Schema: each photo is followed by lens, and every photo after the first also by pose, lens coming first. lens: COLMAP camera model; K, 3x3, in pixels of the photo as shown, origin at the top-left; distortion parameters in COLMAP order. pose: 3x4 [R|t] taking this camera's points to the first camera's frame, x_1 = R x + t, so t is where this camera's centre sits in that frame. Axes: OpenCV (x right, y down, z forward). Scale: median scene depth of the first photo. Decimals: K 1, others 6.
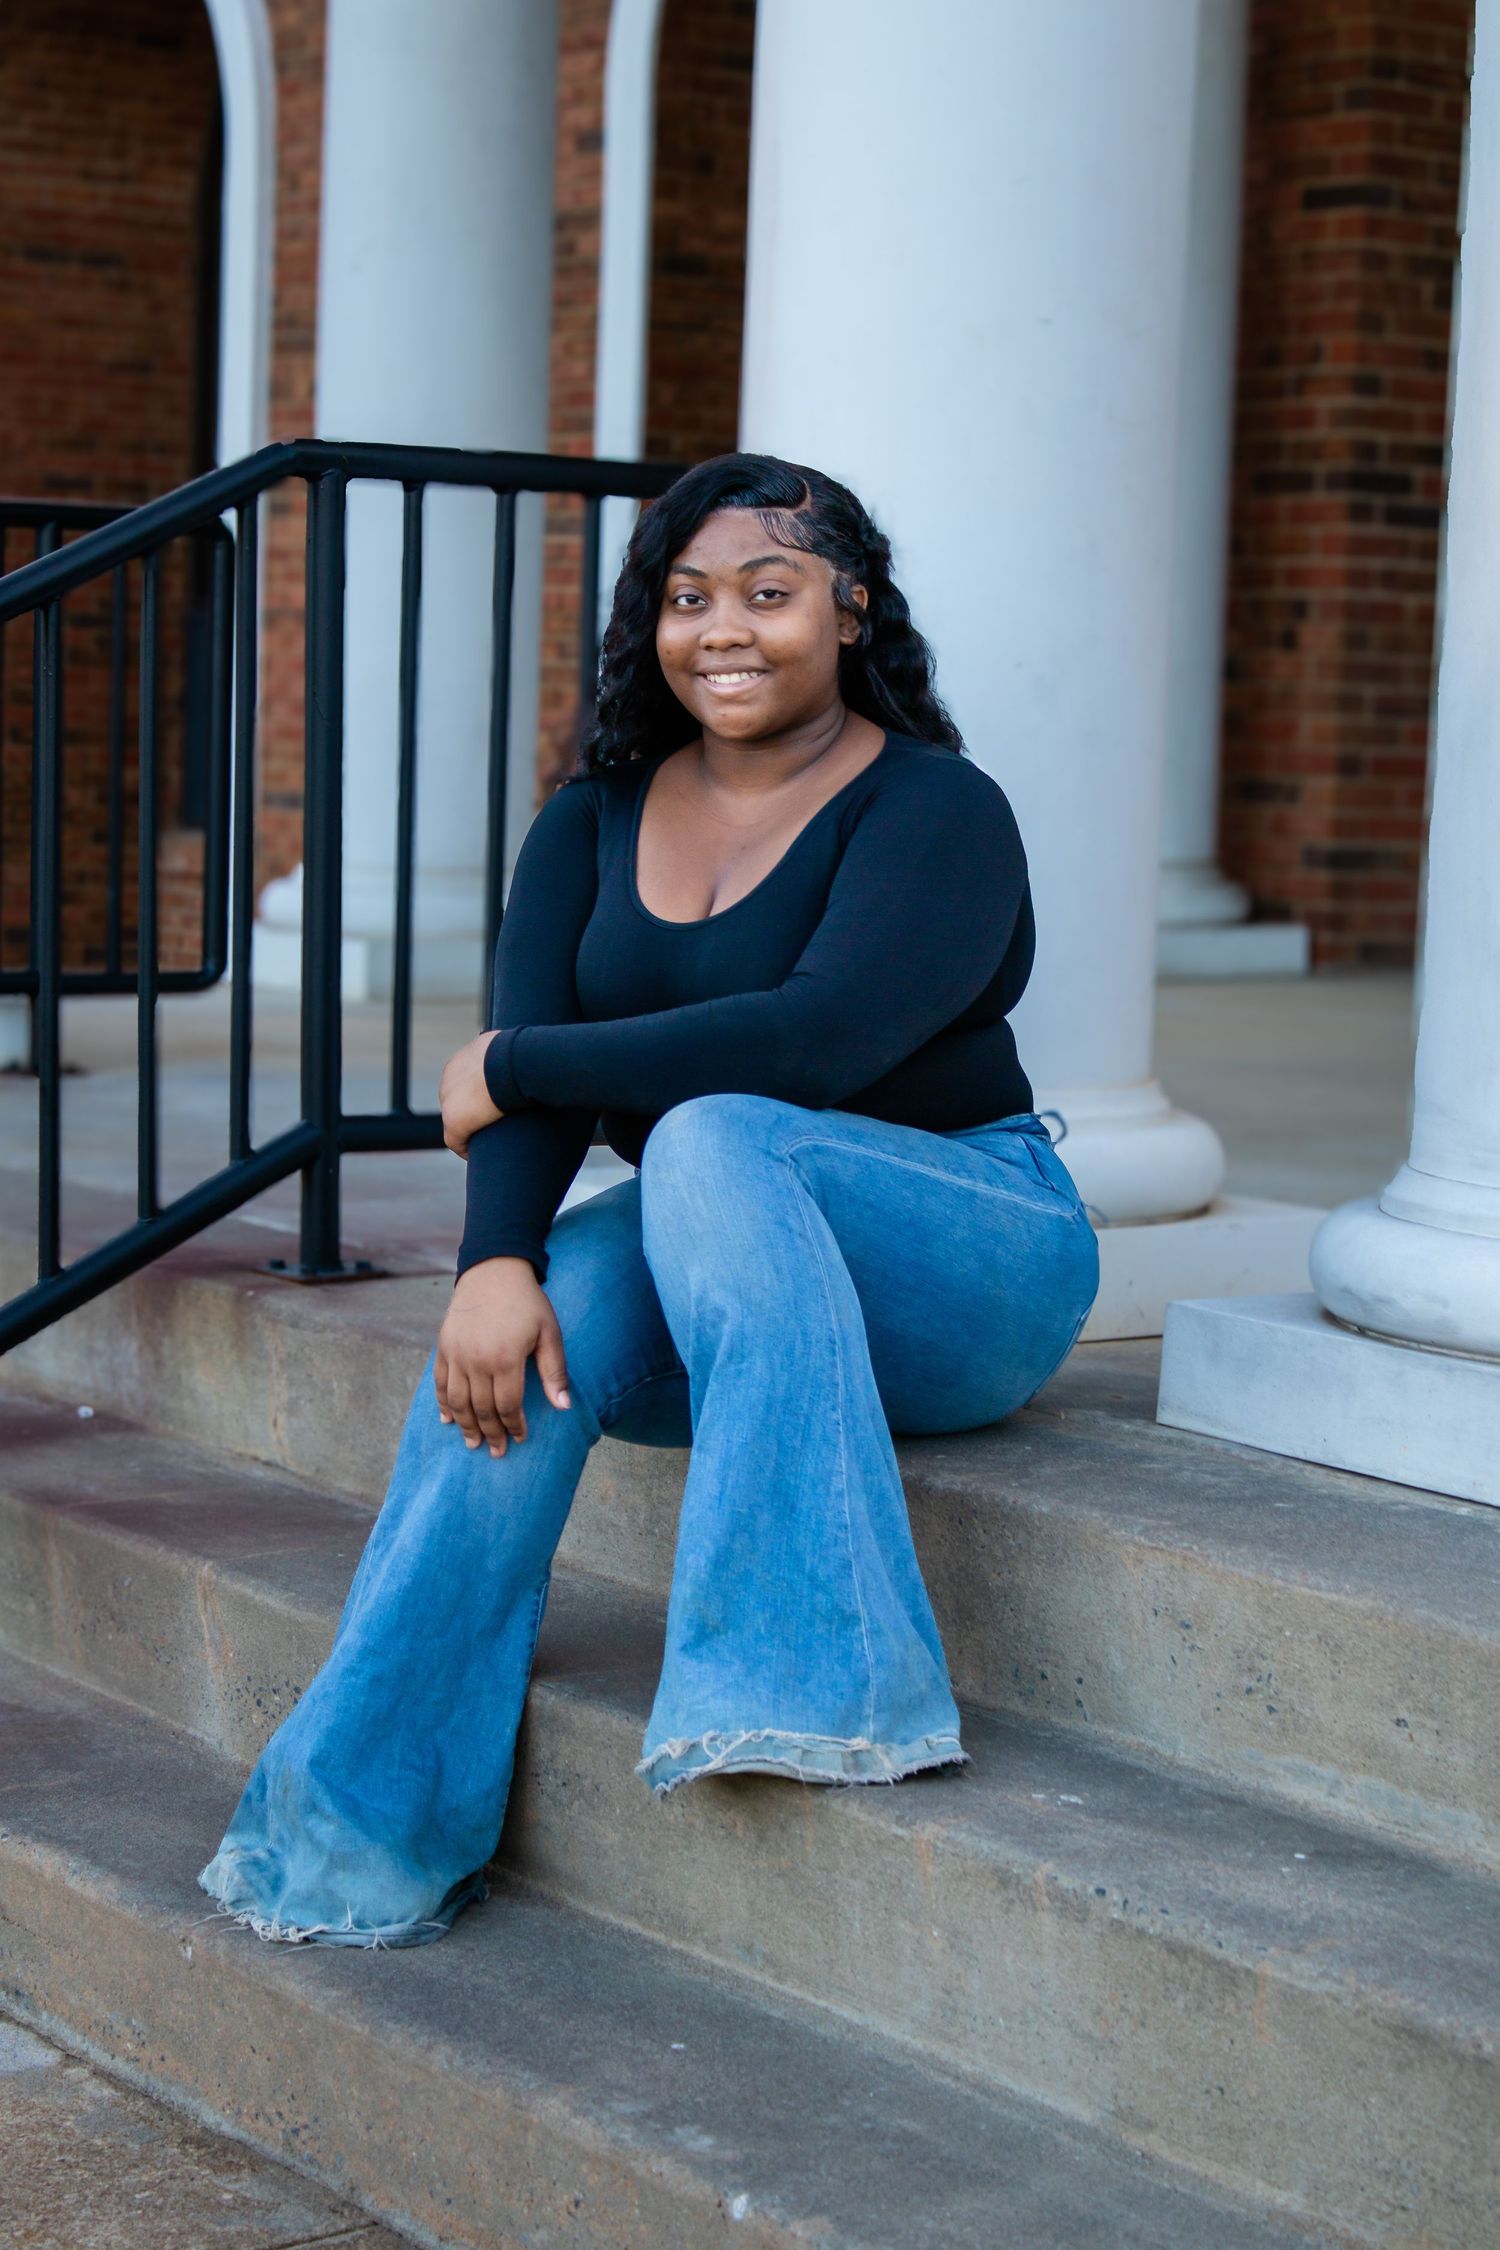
lens RADIAL K [[4634.8, 0, 797.2], [0, 4634.8, 1056.2], [0, 0, 1]] dist [0.097017, 0.000000]
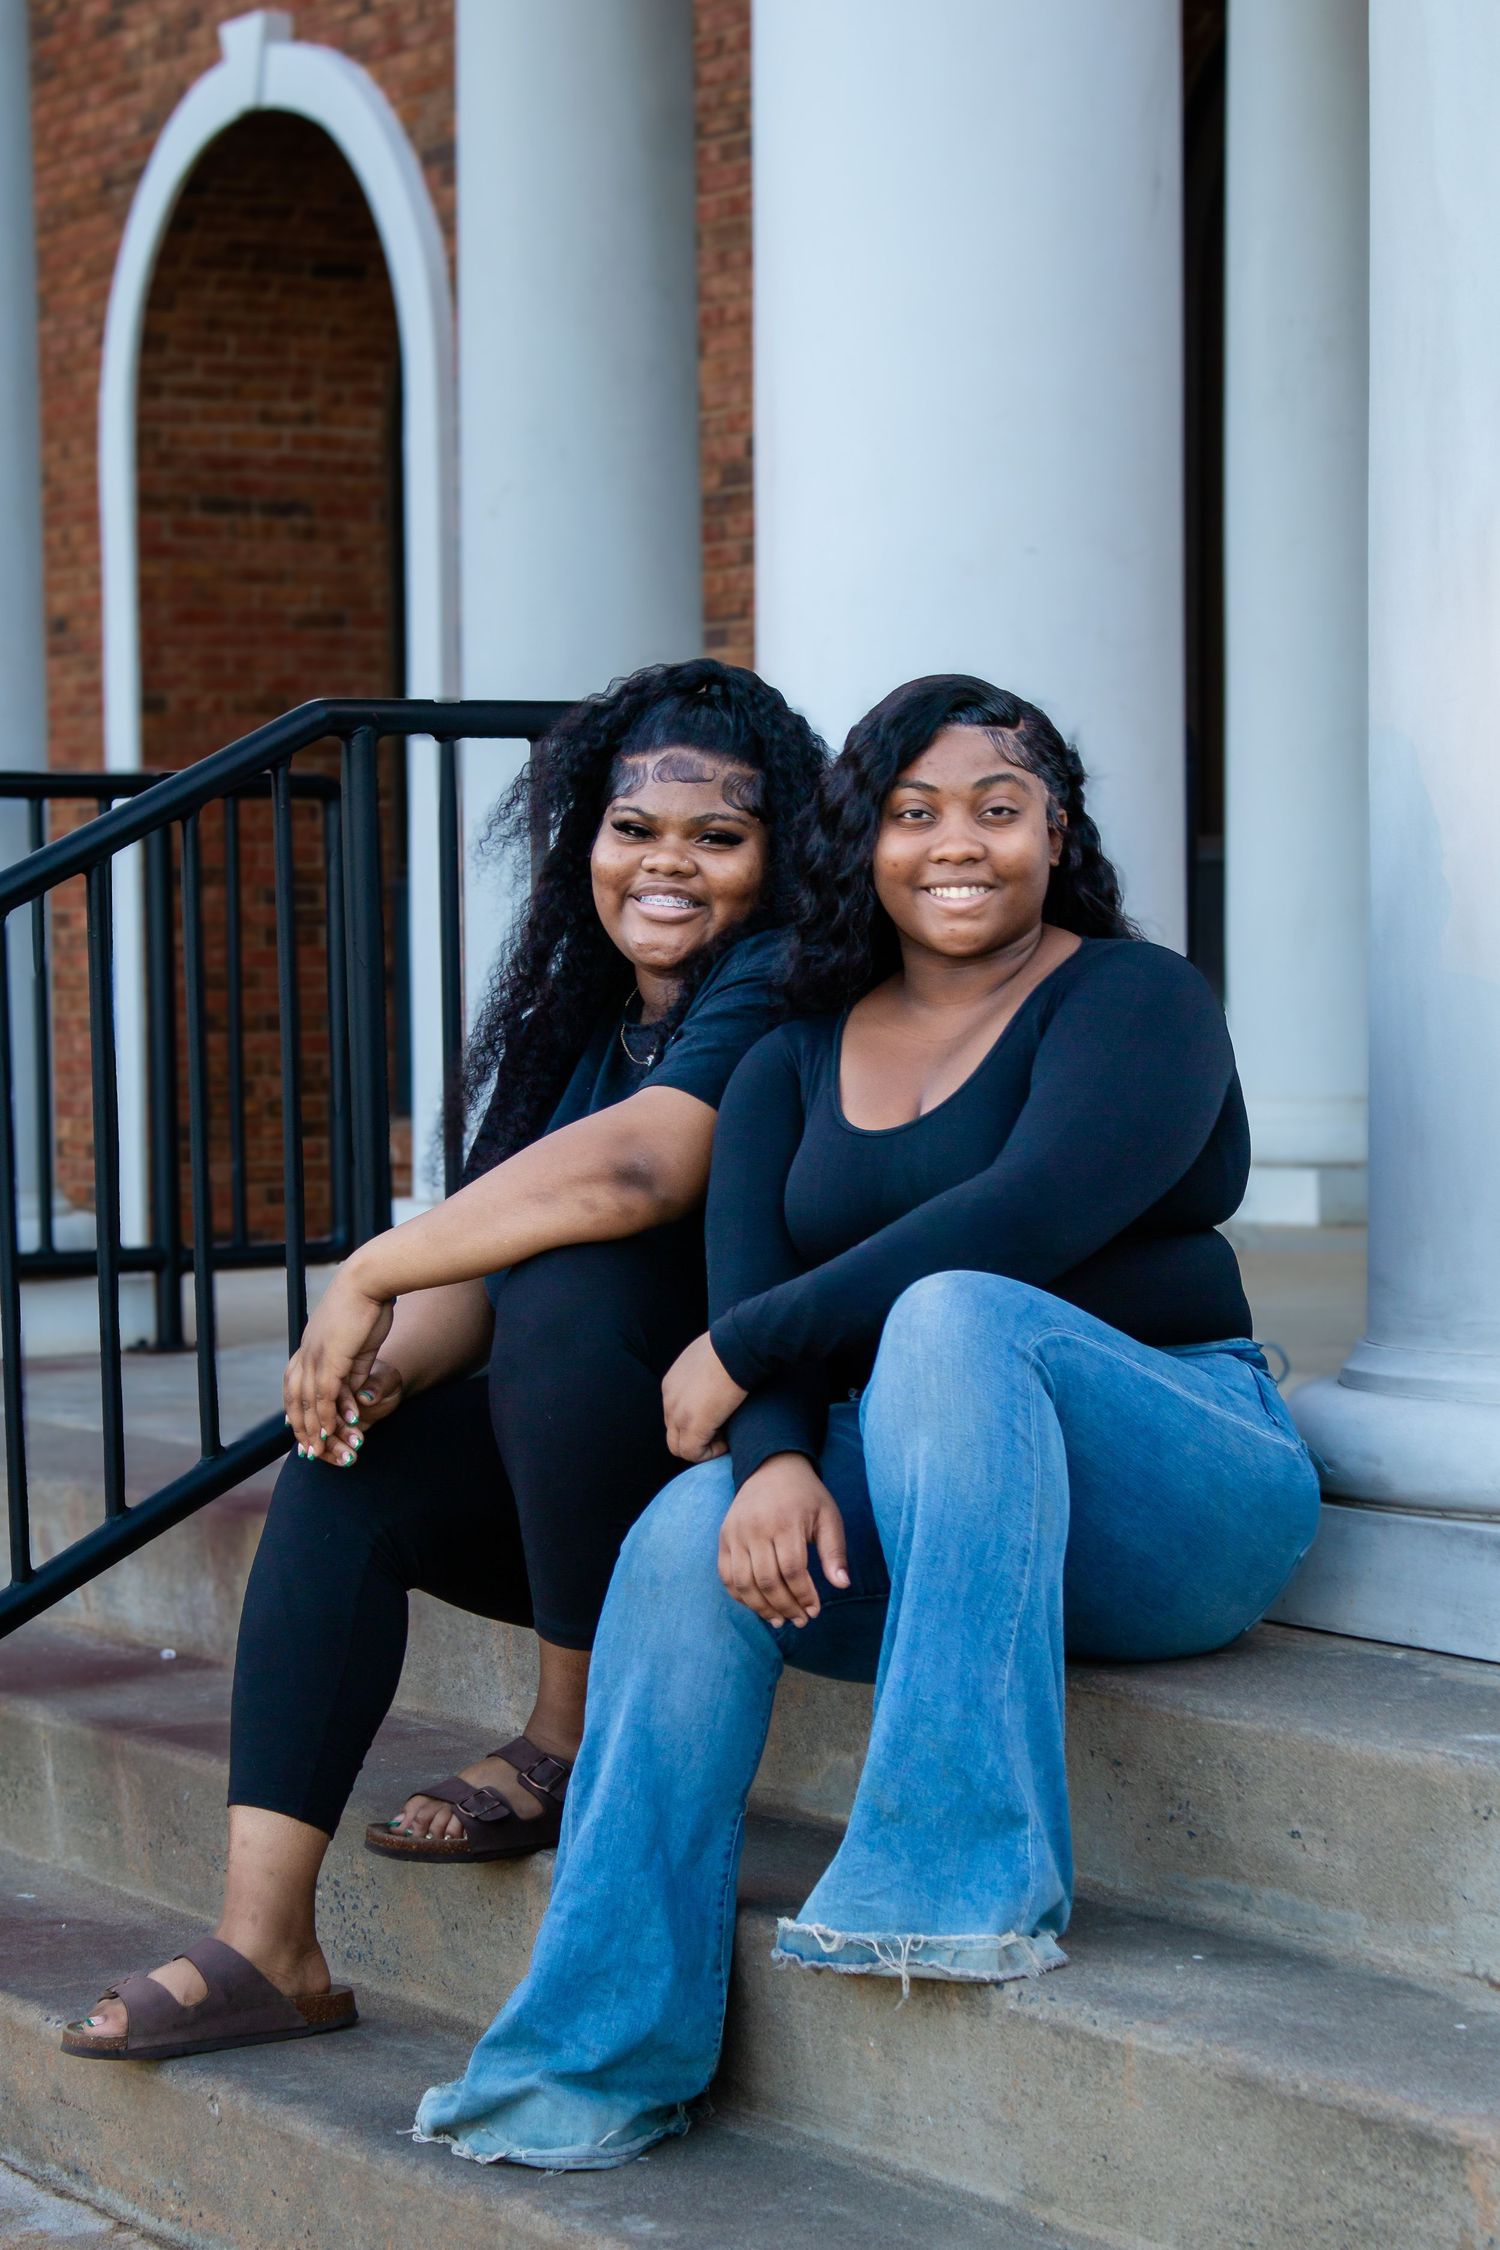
lens RADIAL K [[5107.3, 0, 749.3], [0, 5107.3, 1126.4], [0, 0, 1]] dist [0.111465, 0.000000]
pose [[0.996926, -0.045252, -0.063953, 0.077559], [0.042495, 0.998135, -0.043829, 0.022963], [0.065817, 0.040976, 0.996990, -0.181441]]
